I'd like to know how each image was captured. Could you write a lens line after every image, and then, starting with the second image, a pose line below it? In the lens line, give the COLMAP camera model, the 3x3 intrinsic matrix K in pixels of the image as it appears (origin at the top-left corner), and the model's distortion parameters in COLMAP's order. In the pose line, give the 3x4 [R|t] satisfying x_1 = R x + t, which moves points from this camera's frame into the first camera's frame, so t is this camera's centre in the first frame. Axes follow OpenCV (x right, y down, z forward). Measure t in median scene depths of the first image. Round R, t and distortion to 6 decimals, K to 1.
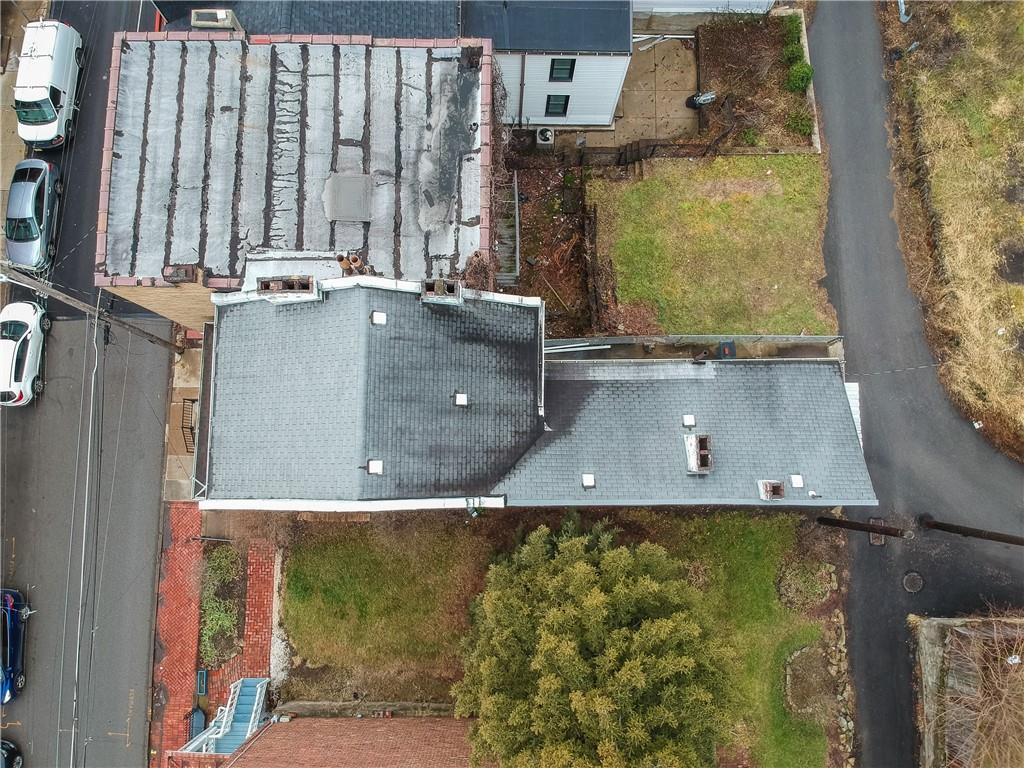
lens RADIAL K [[768.0, 0, 512.0], [0, 768.0, 384.0], [0, 0, 1]] dist [-0.000100, -0.010375]
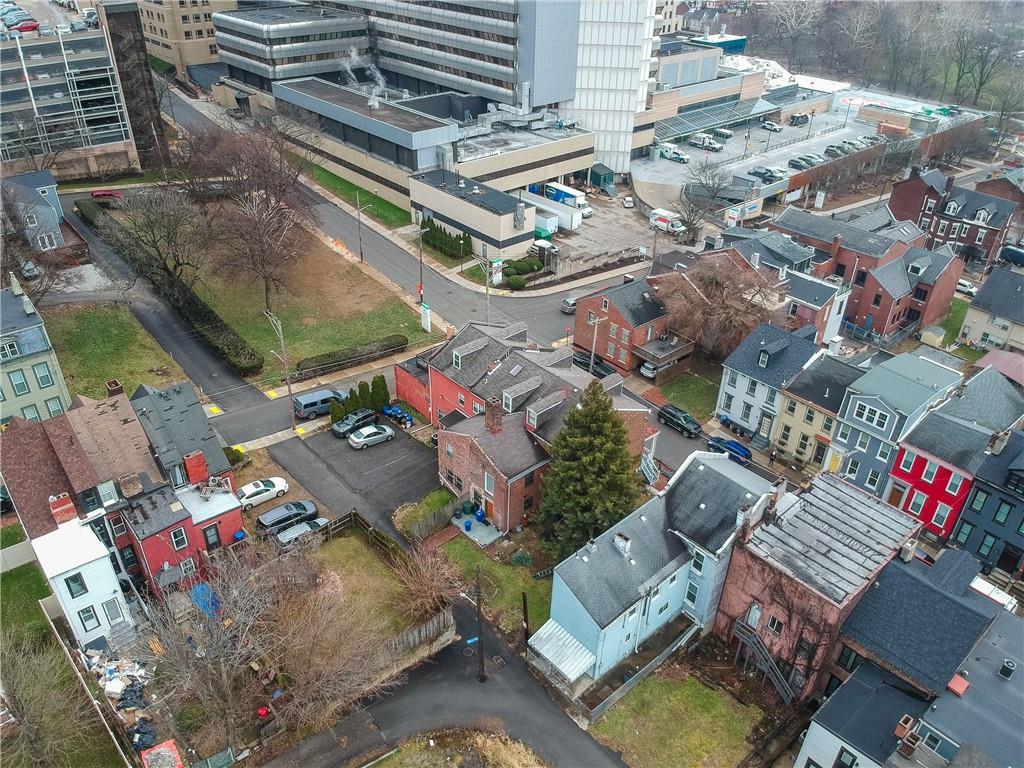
lens RADIAL K [[768.0, 0, 512.0], [0, 768.0, 384.0], [0, 0, 1]] dist [-0.000100, -0.010375]
pose [[-0.744708, 0.348430, -0.569215, 1.570862], [-0.664825, -0.312602, 0.678445, -1.064604], [0.058453, 0.883672, 0.464443, -0.519642]]
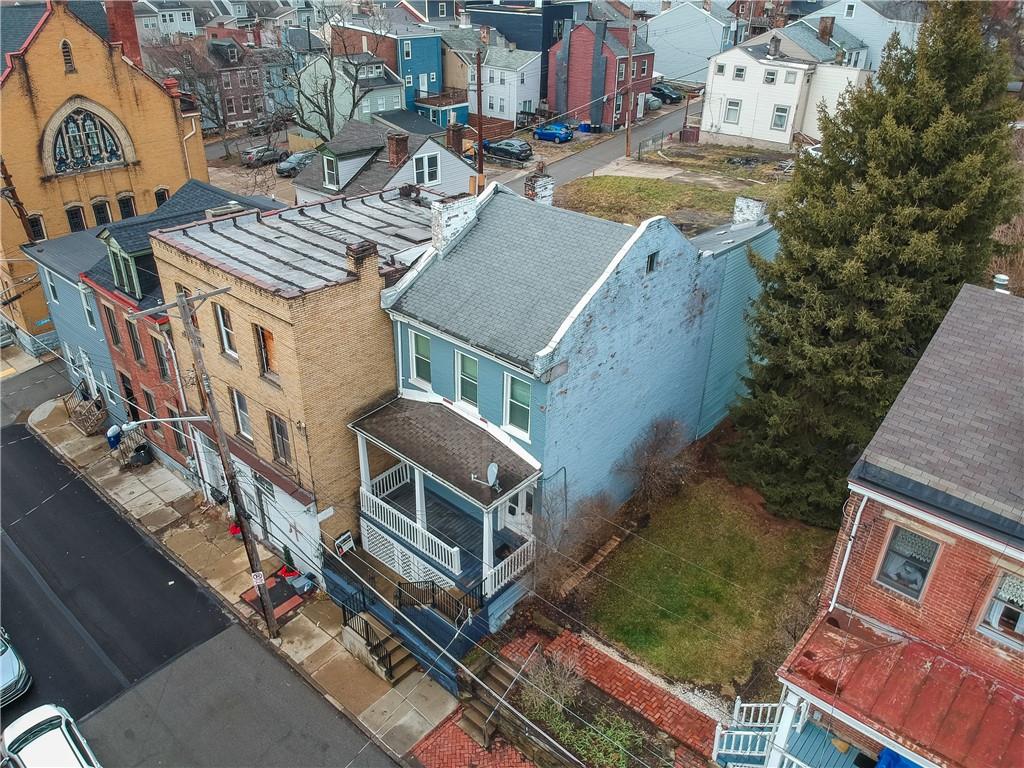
lens RADIAL K [[768.0, 0, 512.0], [0, 768.0, 384.0], [0, 0, 1]] dist [-0.000100, -0.010375]
pose [[0.664474, -0.357059, 0.656493, -0.954083], [0.739459, 0.441159, -0.508507, 0.556923], [-0.108050, 0.823339, 0.557169, 0.509917]]
